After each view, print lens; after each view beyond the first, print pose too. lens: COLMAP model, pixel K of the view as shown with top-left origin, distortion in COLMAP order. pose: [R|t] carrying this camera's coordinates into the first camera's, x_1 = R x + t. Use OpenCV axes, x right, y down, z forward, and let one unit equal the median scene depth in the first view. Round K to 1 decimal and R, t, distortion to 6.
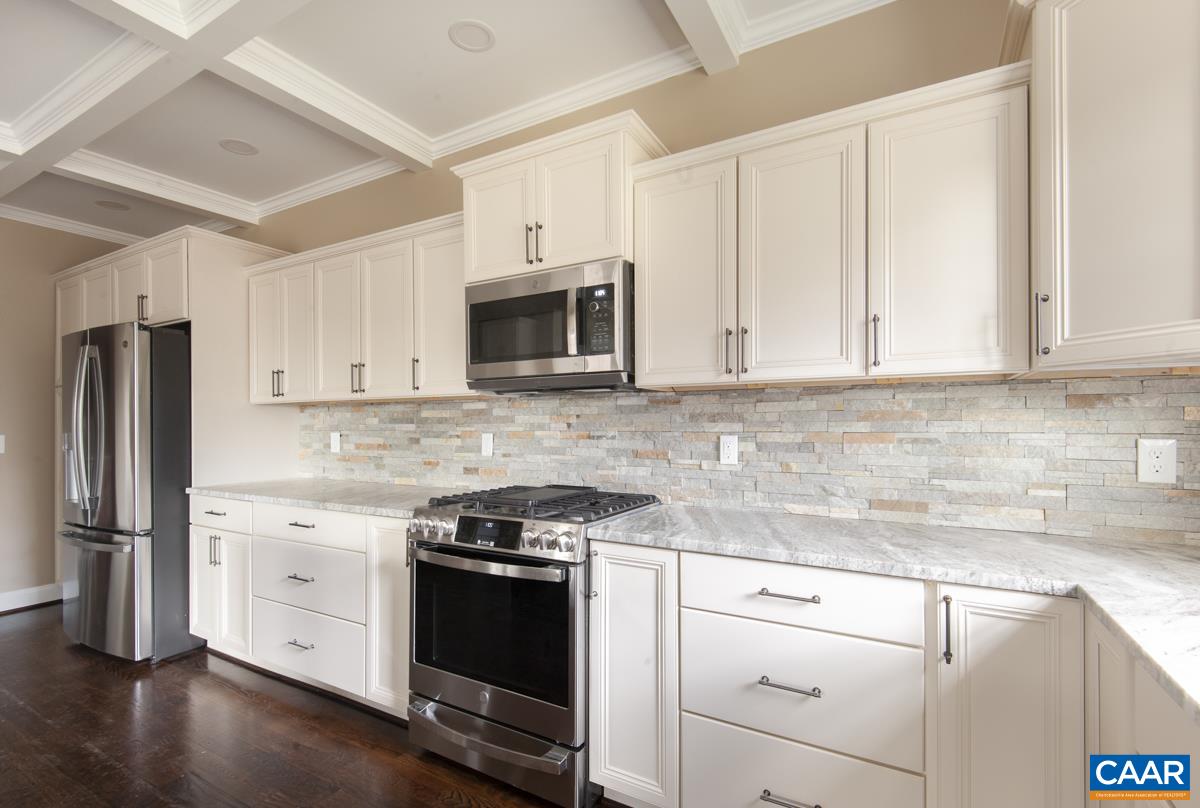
lens RADIAL K [[553.4, 0, 589.0], [0, 553.4, 425.0], [0, 0, 1]] dist [0.019356, -0.009338]
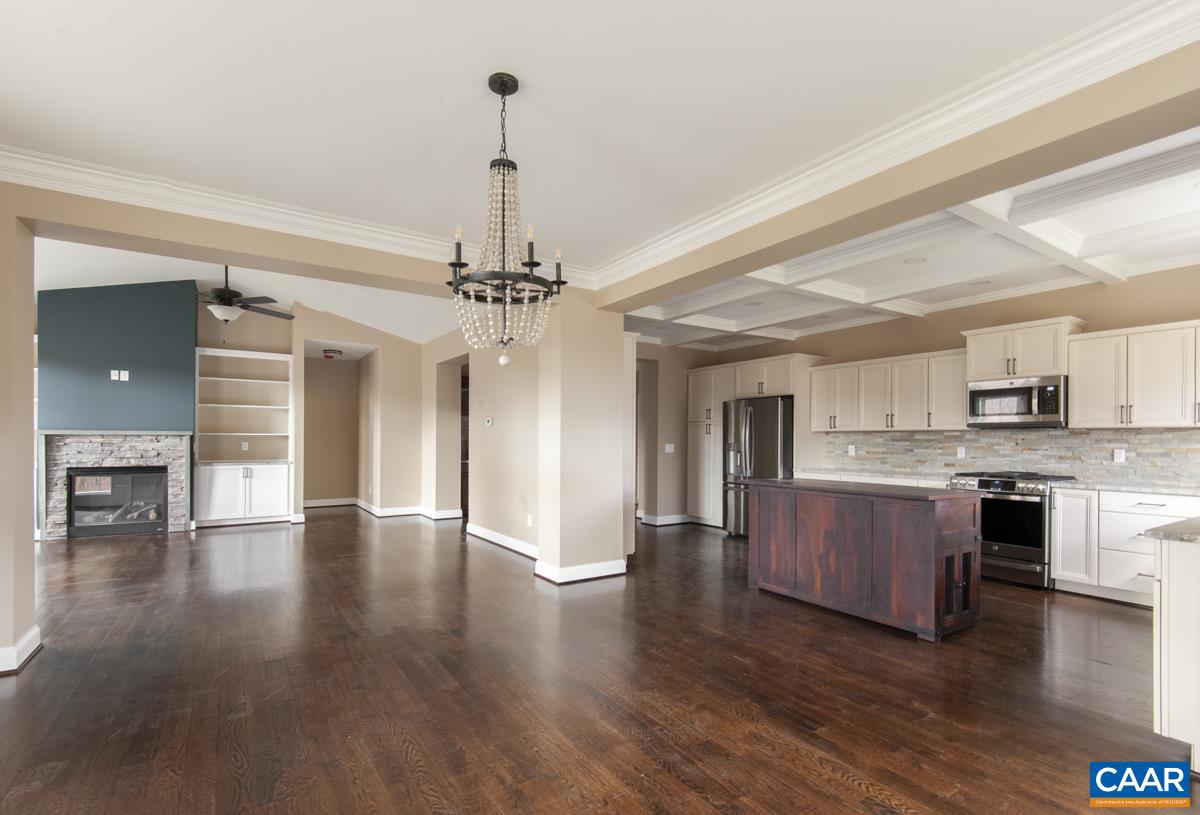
lens RADIAL K [[552.6, 0, 596.7], [0, 552.6, 441.3], [0, 0, 1]] dist [0.001153, -0.000250]
pose [[0.891955, 0.010938, -0.451992, -0.553554], [-0.010059, 0.999940, 0.004349, -0.001468], [0.452012, 0.000667, 0.892011, -1.729207]]
